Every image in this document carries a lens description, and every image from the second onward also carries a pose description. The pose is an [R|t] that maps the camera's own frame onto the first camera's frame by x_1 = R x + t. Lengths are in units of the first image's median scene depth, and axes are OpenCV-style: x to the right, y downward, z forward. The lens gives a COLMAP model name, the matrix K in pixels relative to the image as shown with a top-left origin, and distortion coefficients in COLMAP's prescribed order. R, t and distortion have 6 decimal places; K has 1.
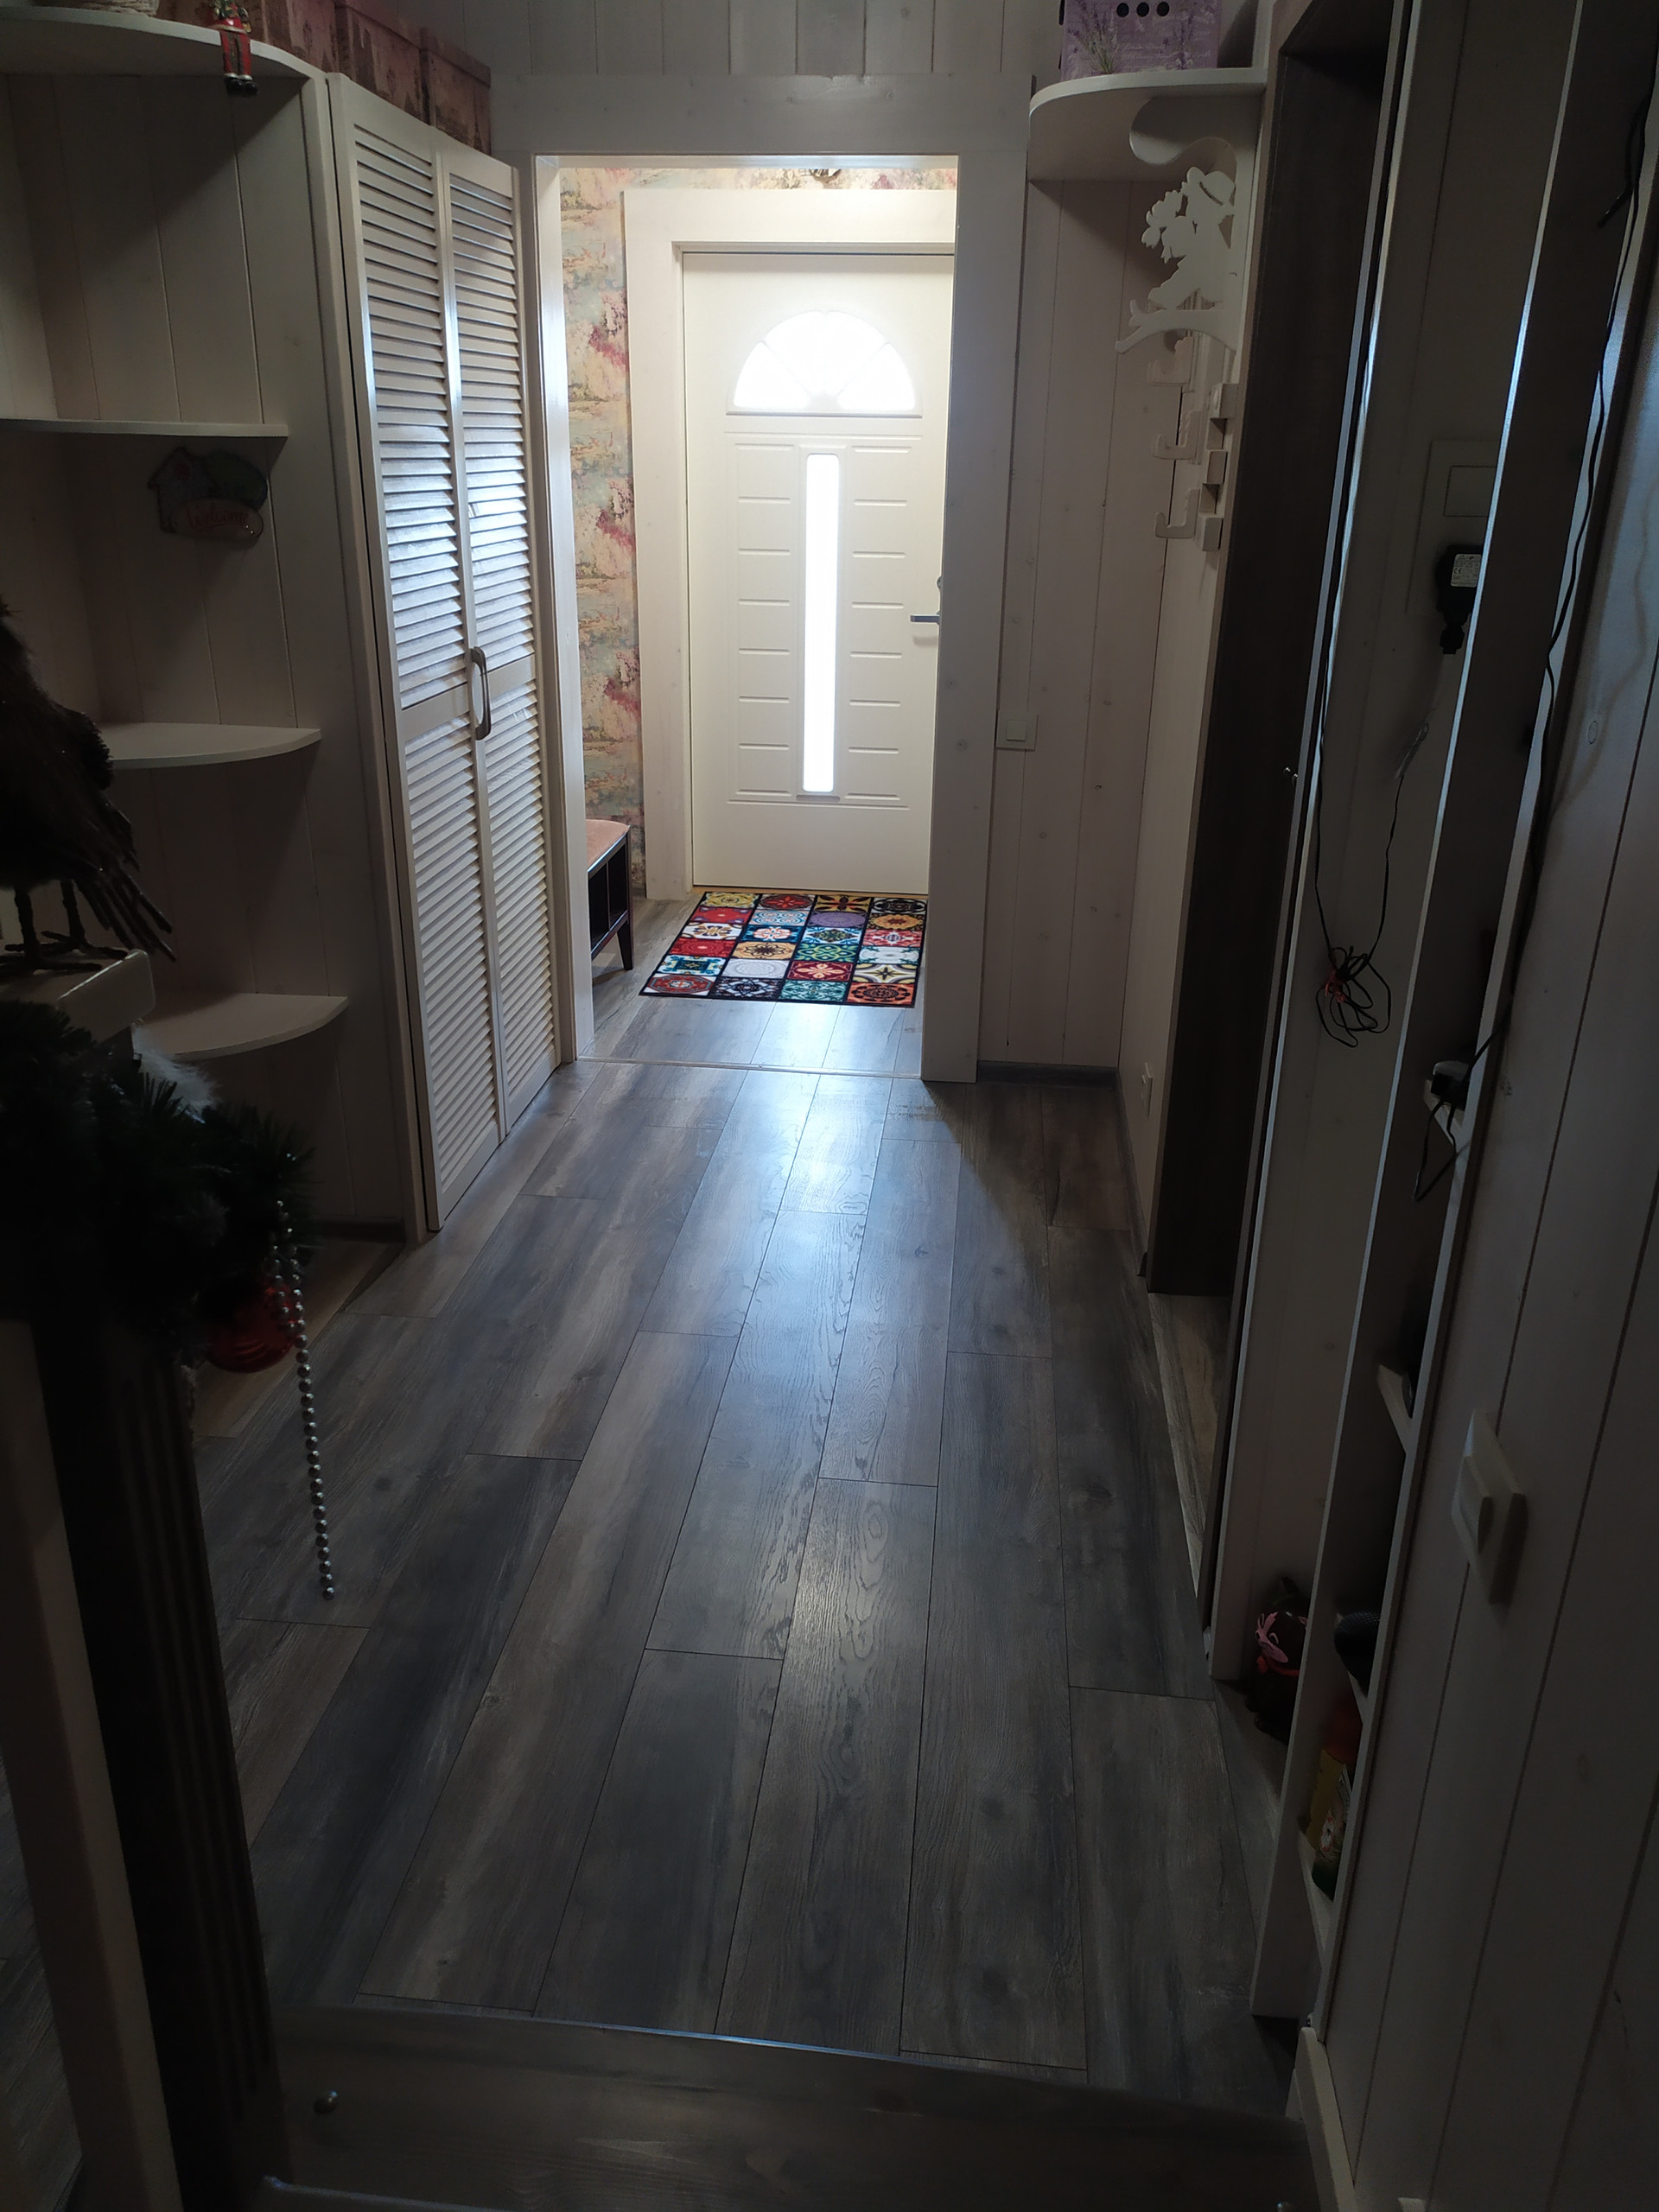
lens RADIAL K [[1657.0, 0, 829.5], [0, 1657.0, 1106.0], [0, 0, 1]] dist [0.062309, -0.051553]
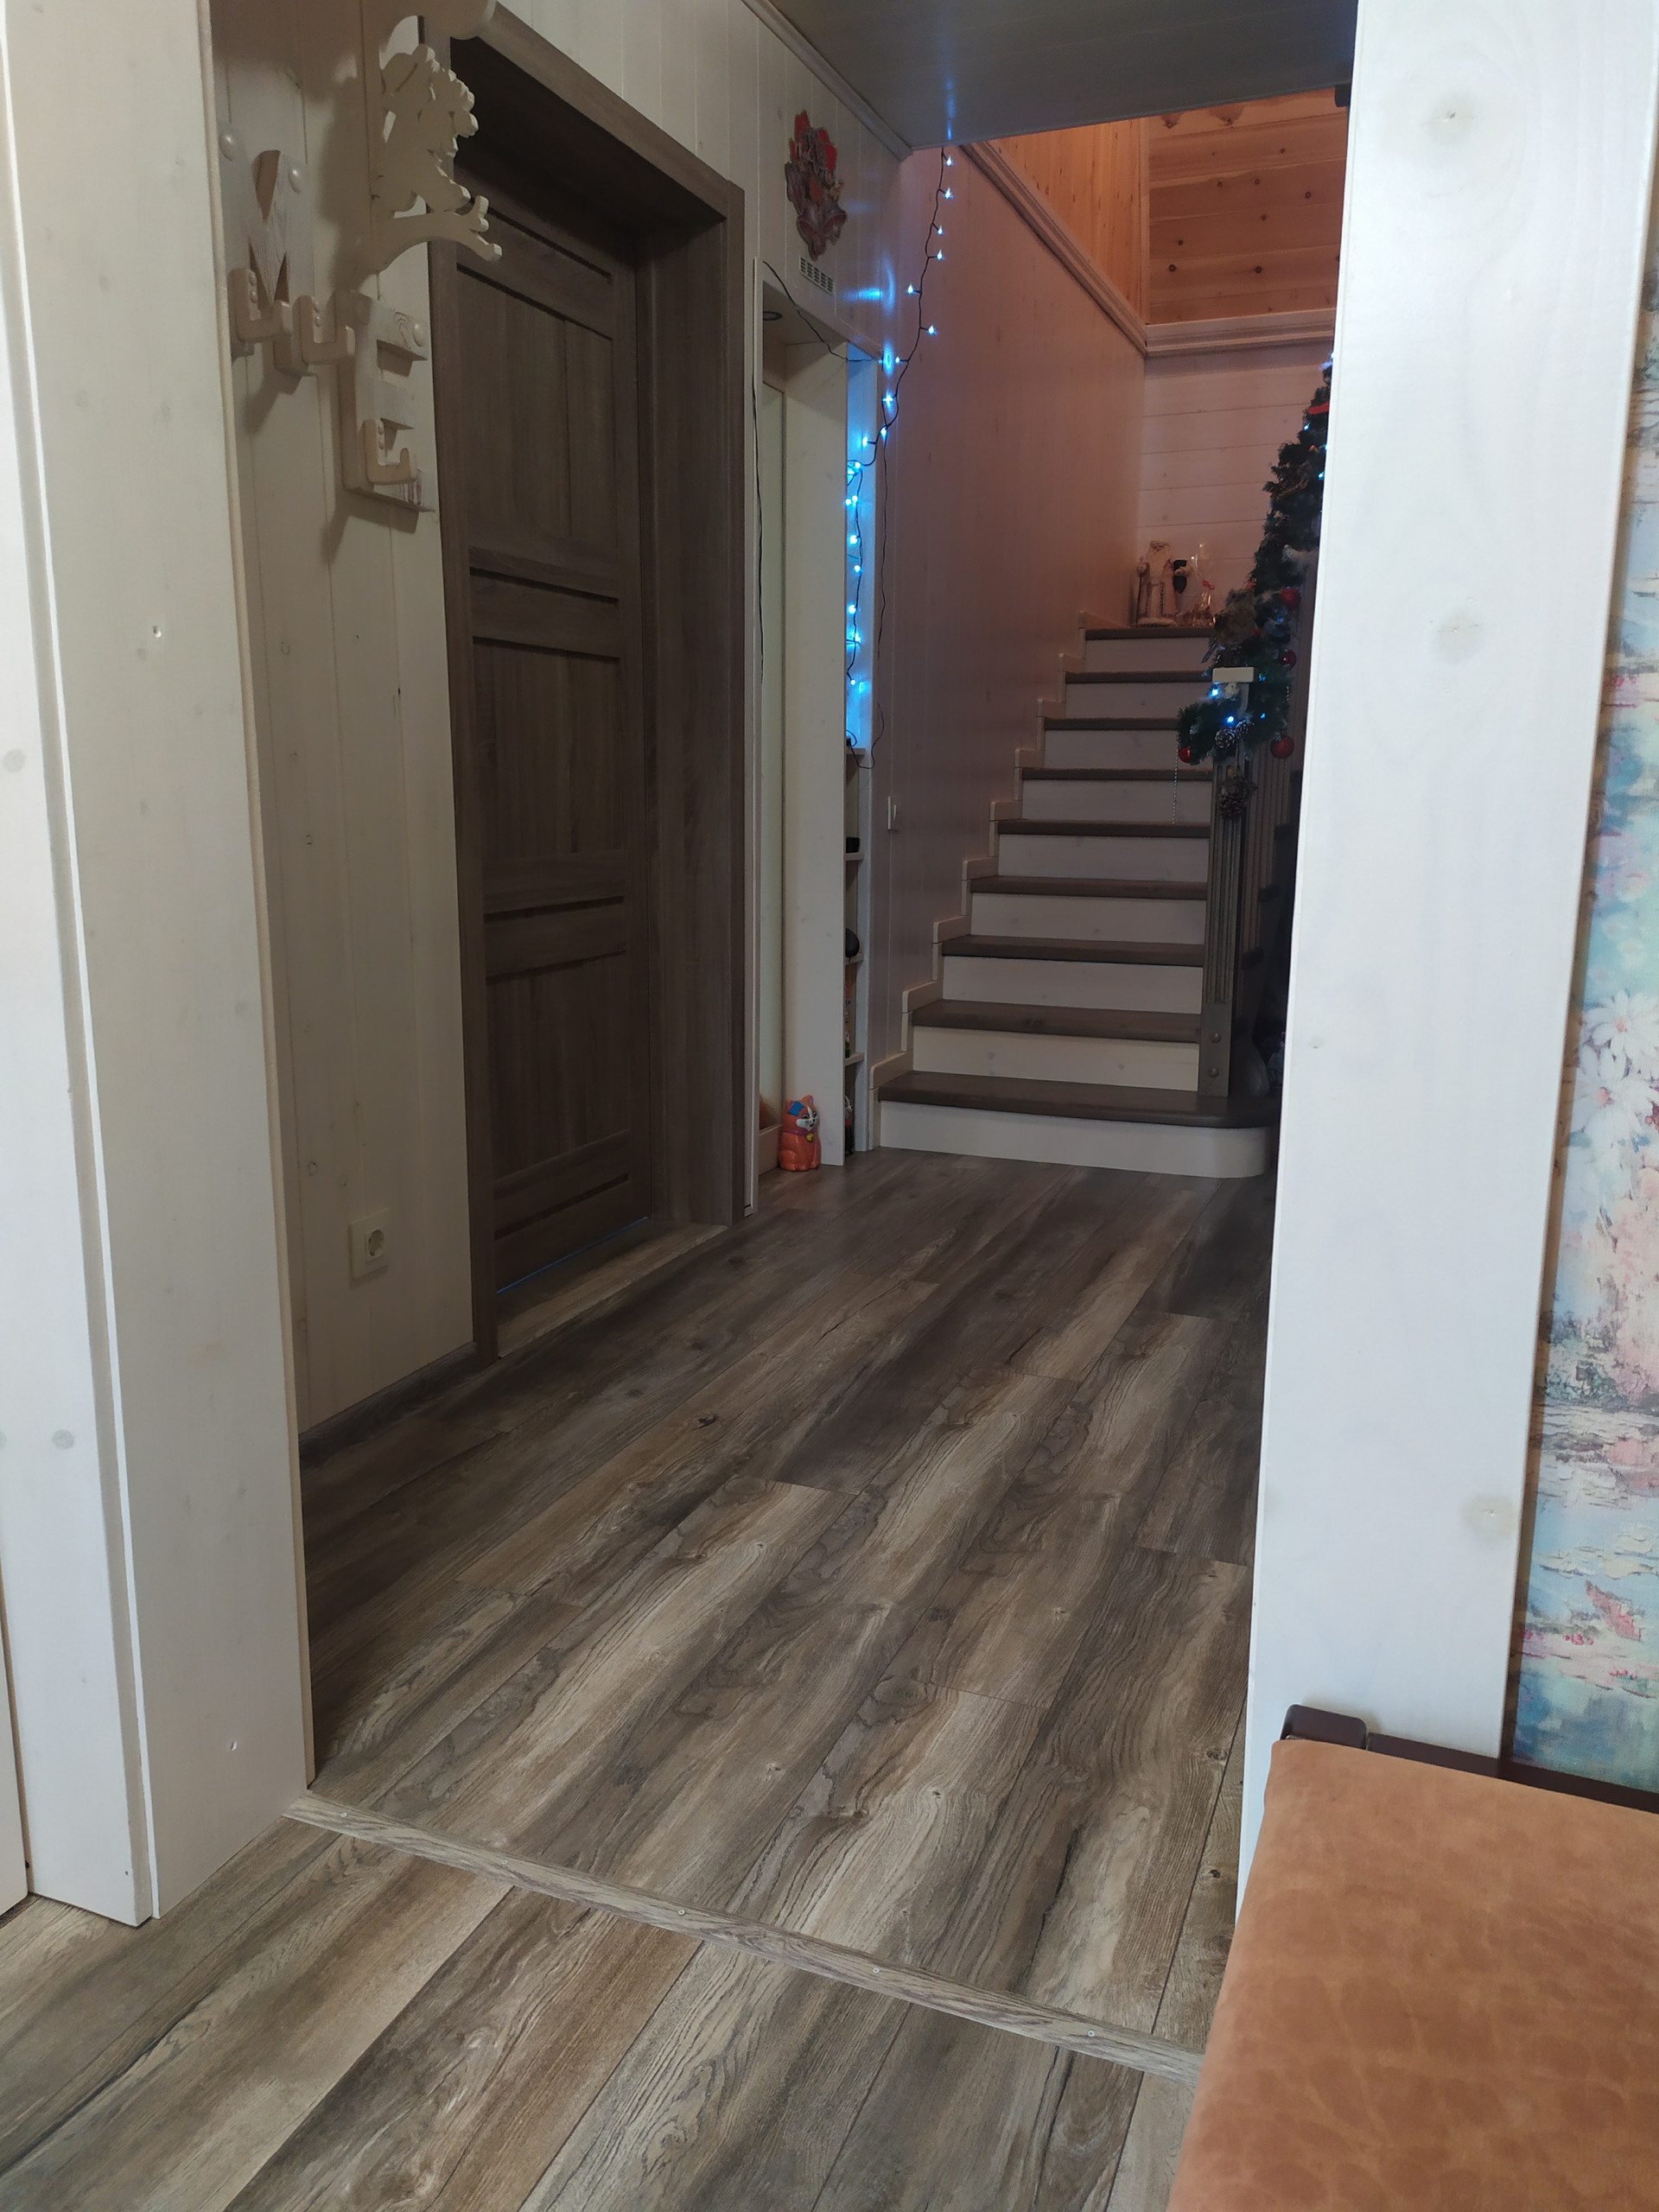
lens RADIAL K [[1657.0, 0, 829.5], [0, 1657.0, 1106.0], [0, 0, 1]] dist [0.062309, -0.051553]
pose [[-0.961690, -0.075375, 0.263574, -0.124799], [0.081939, 0.838474, 0.538746, -0.289915], [-0.261608, 0.539704, -0.800176, 1.000529]]
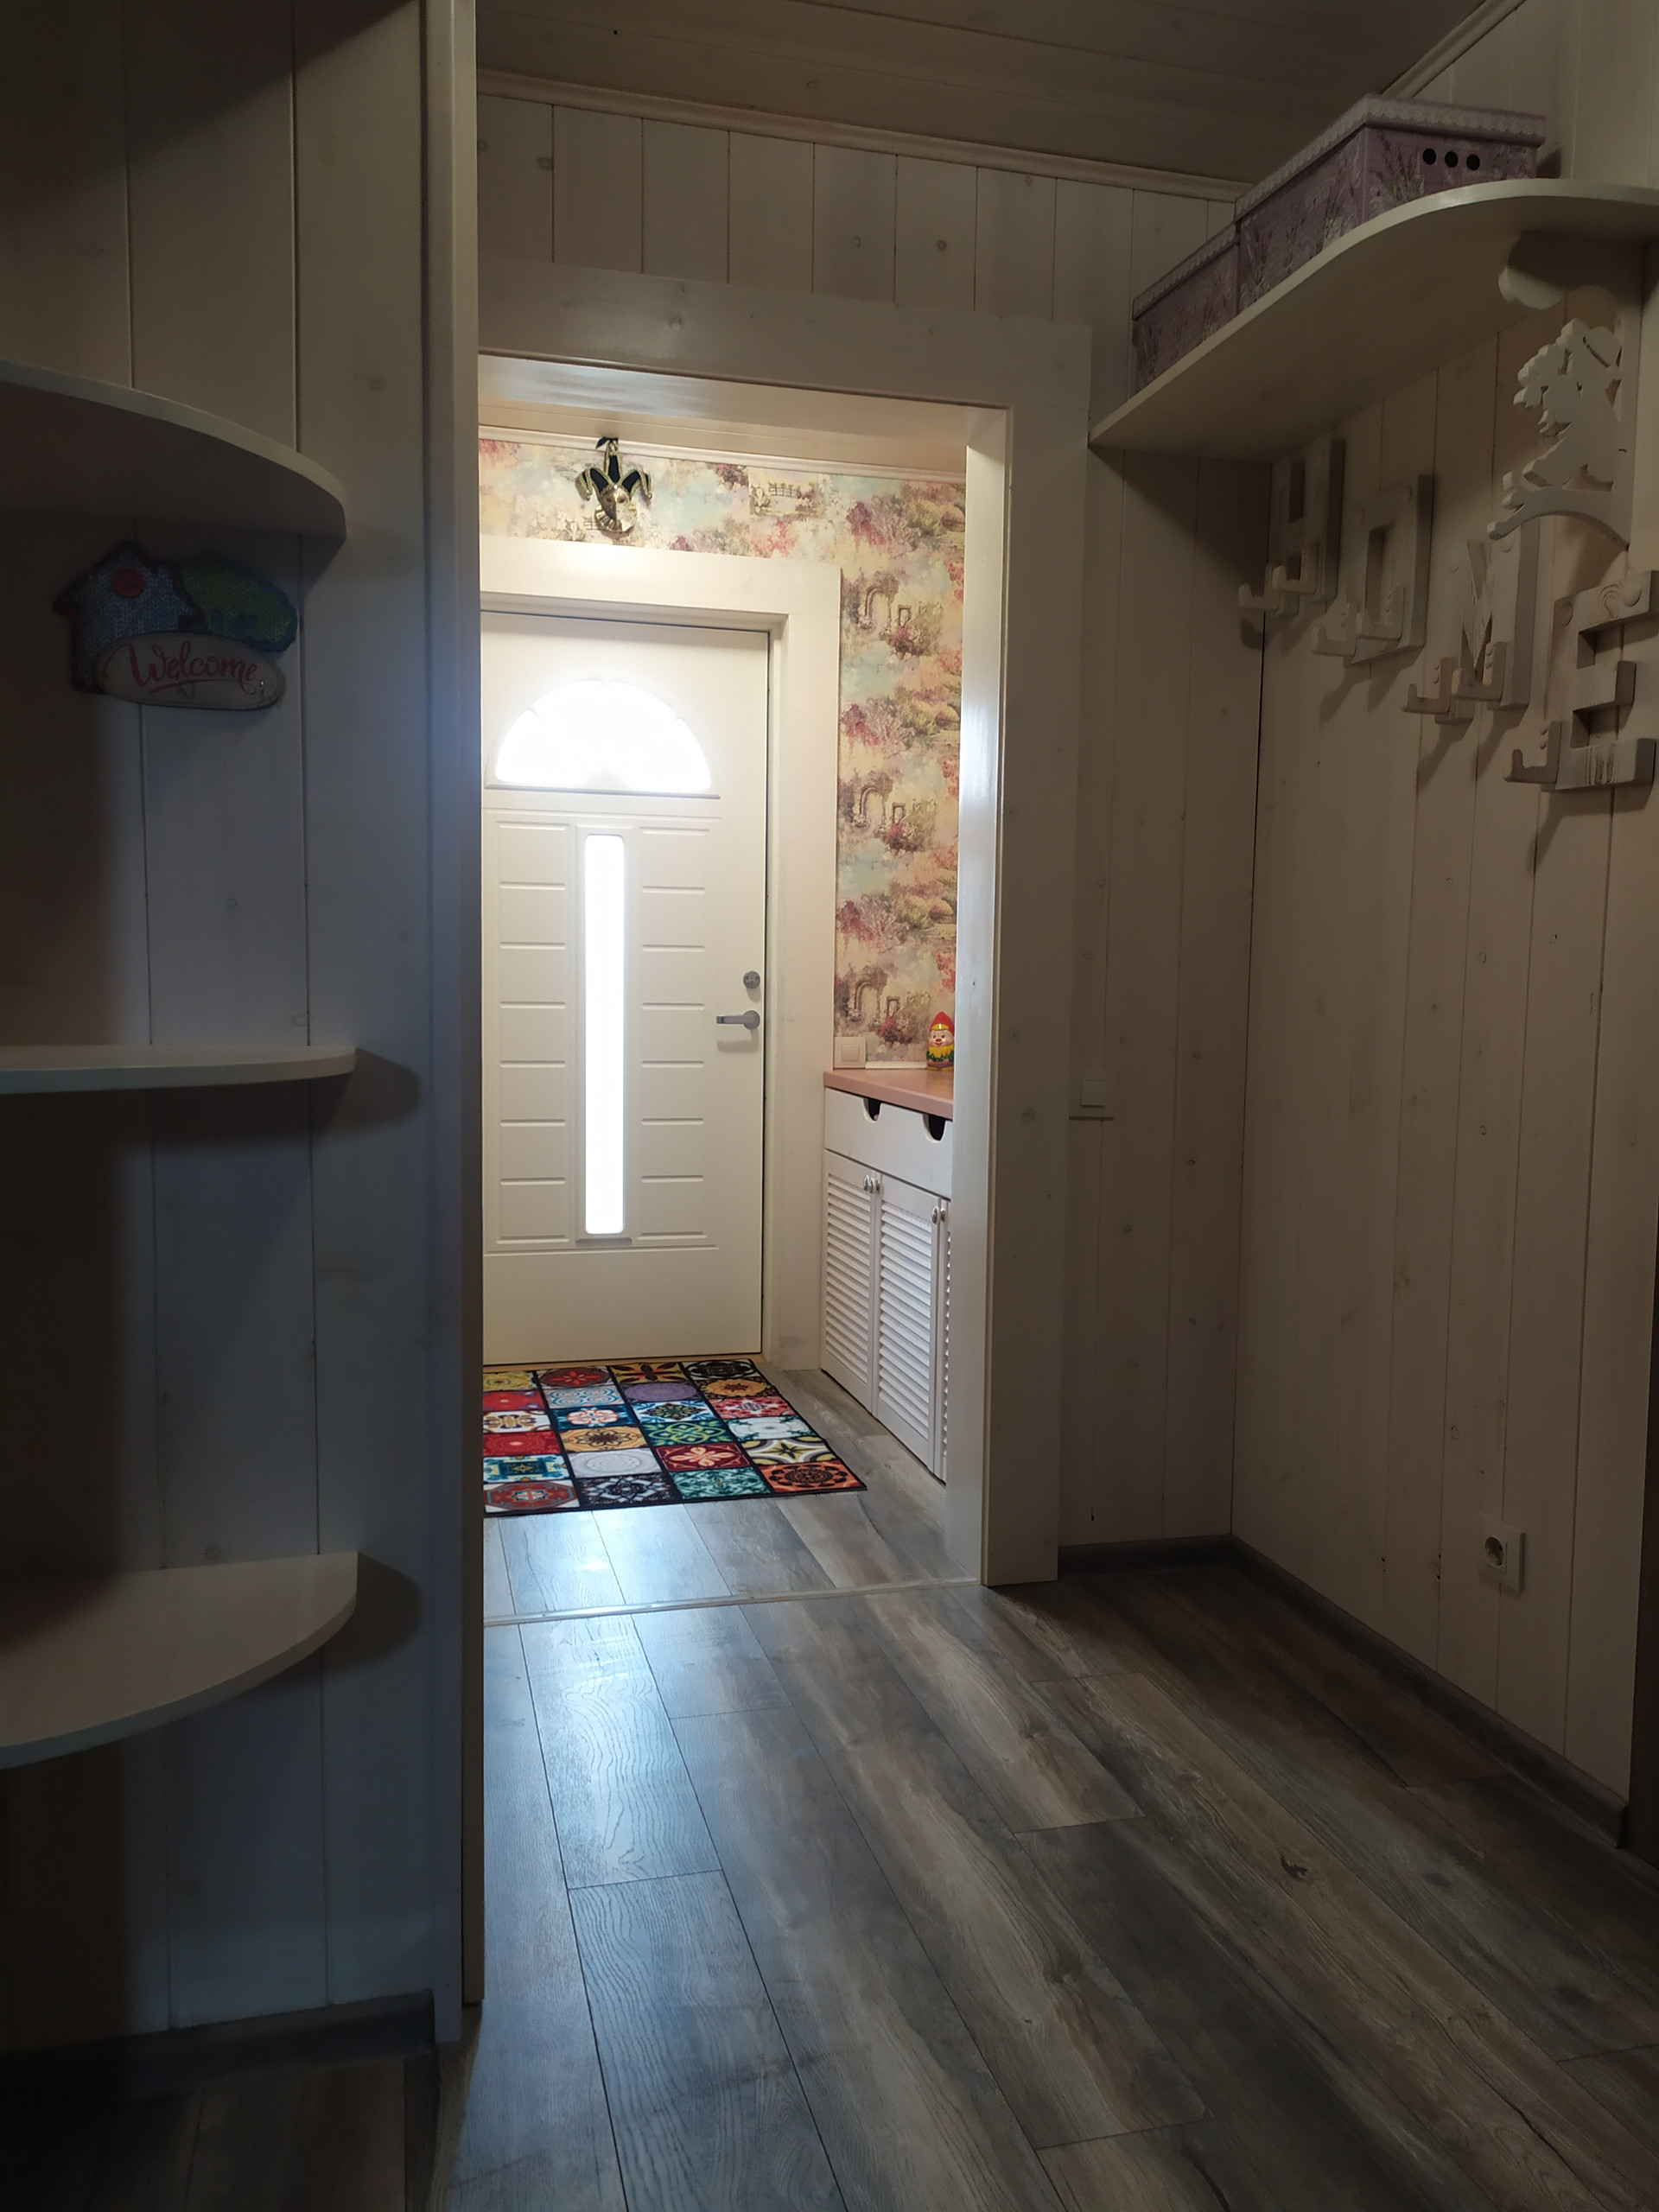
lens RADIAL K [[1657.0, 0, 829.5], [0, 1657.0, 1106.0], [0, 0, 1]] dist [0.062309, -0.051553]
pose [[0.935557, -0.029469, 0.351944, -0.207311], [0.131593, 0.953843, -0.269940, -0.023490], [-0.327744, 0.298858, 0.896252, 0.275676]]
